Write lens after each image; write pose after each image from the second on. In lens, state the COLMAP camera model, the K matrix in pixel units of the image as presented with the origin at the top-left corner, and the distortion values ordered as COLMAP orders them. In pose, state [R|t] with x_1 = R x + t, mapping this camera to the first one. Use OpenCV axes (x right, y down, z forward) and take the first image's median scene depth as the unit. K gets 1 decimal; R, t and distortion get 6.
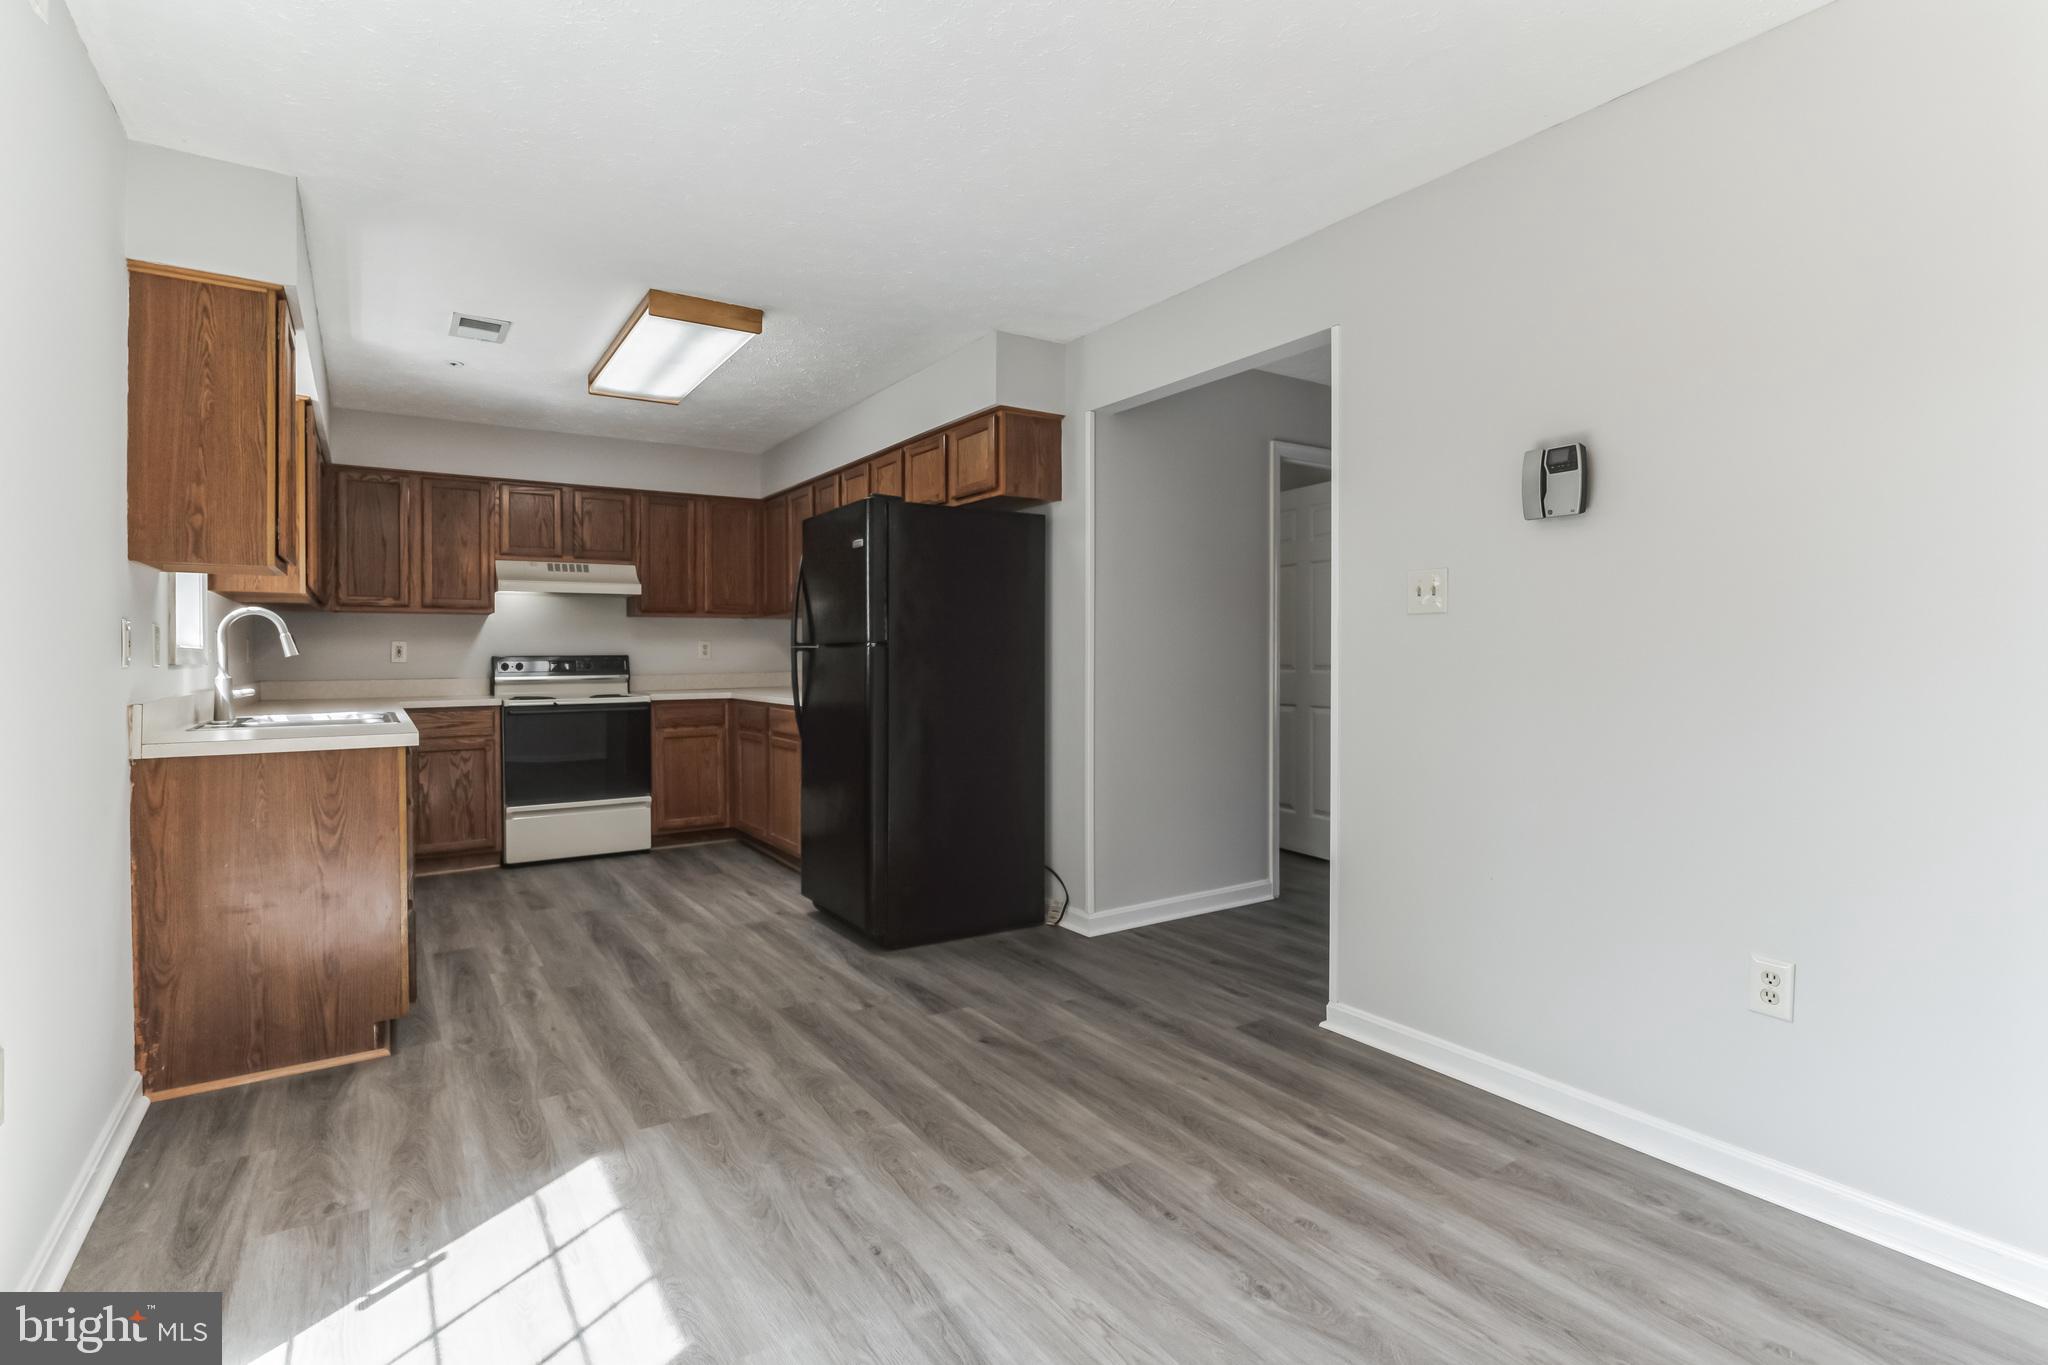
lens RADIAL K [[992.1, 0, 1017.9], [0, 992.1, 661.9], [0, 0, 1]] dist [-0.002093, -0.000019]
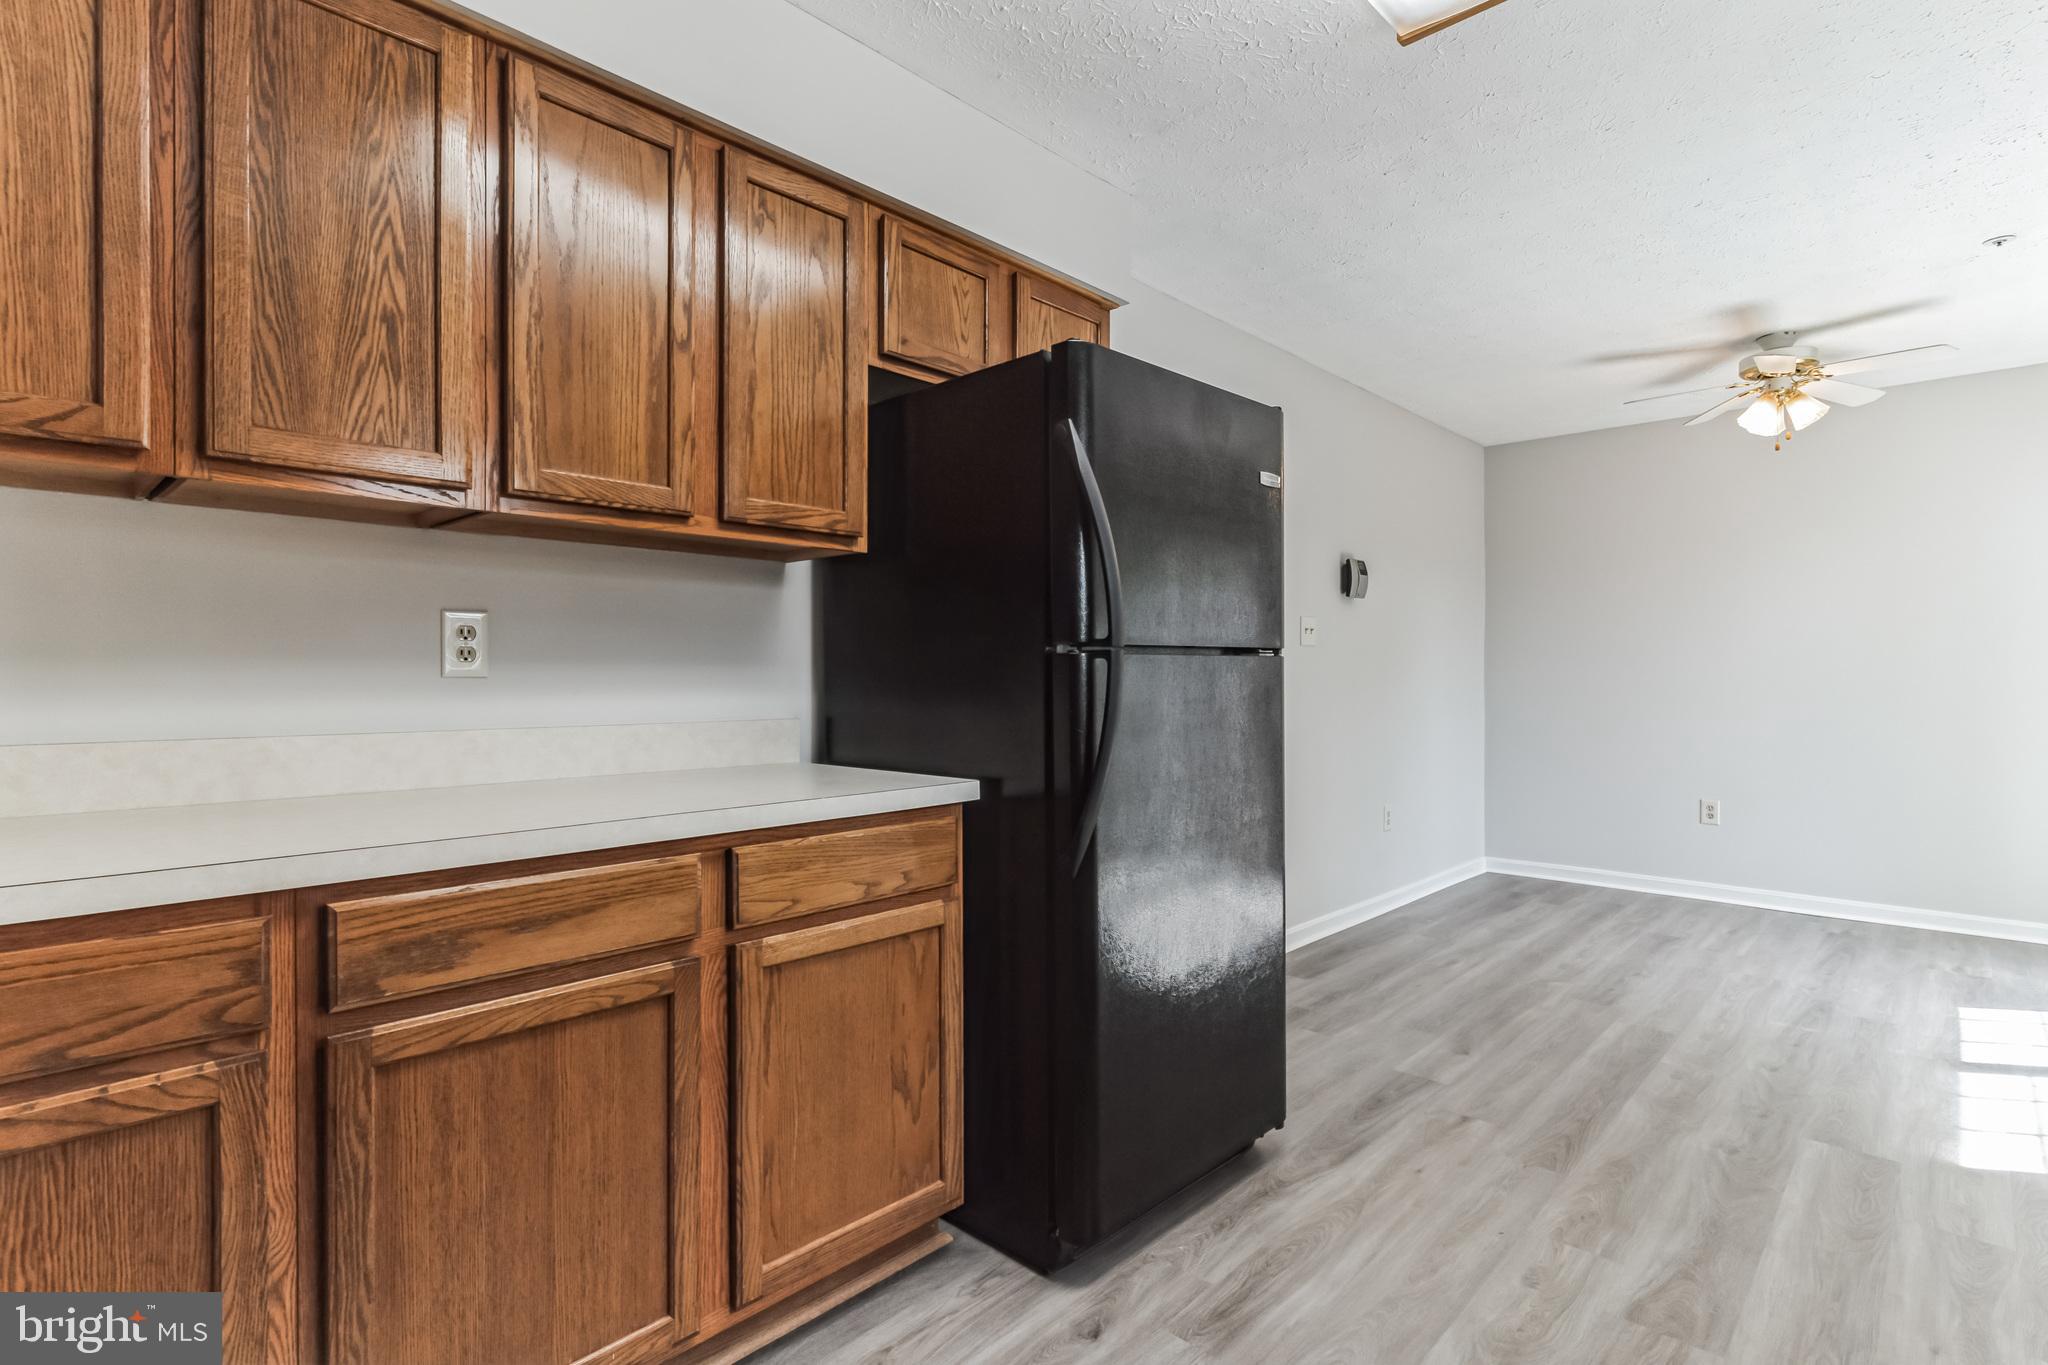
lens RADIAL K [[994.7, 0, 1024.0], [0, 994.7, 682.5], [0, 0, 1]] dist [0.000314, 0.000834]
pose [[-0.230087, -0.007709, 0.973139, -0.888307], [0.004985, 0.999946, 0.009100, -0.007042], [-0.973157, 0.006945, -0.230036, 1.620187]]
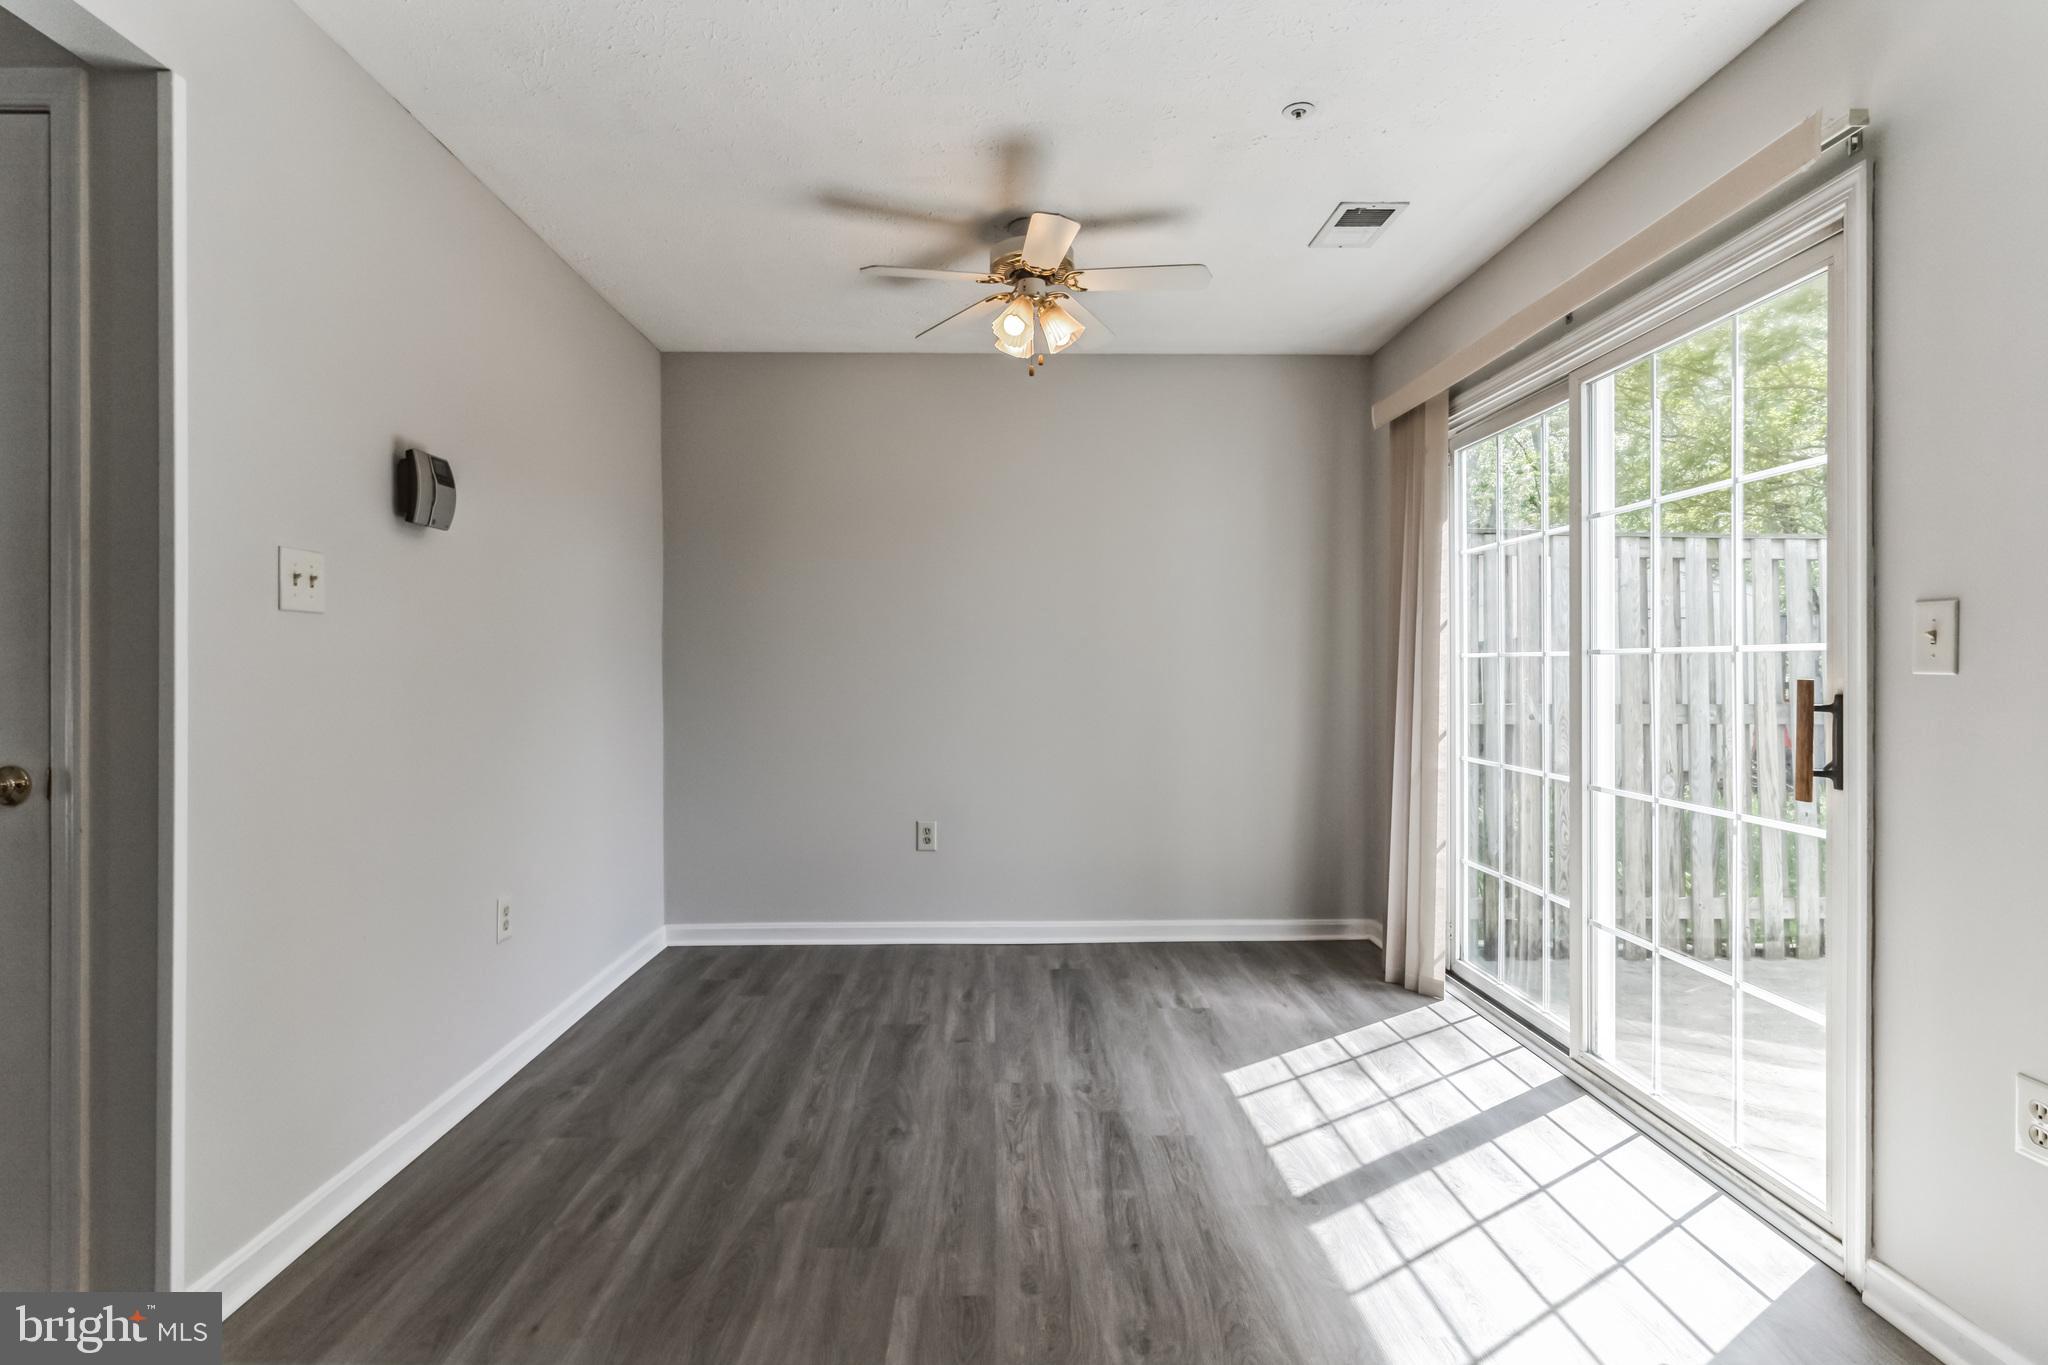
lens RADIAL K [[992.1, 0, 1017.9], [0, 992.1, 661.9], [0, 0, 1]] dist [-0.002093, -0.000019]
pose [[-0.847178, 0.006768, 0.531266, -0.370554], [0.006754, 0.999975, -0.001969, -0.006442], [-0.531266, 0.001920, -0.847203, 1.215771]]
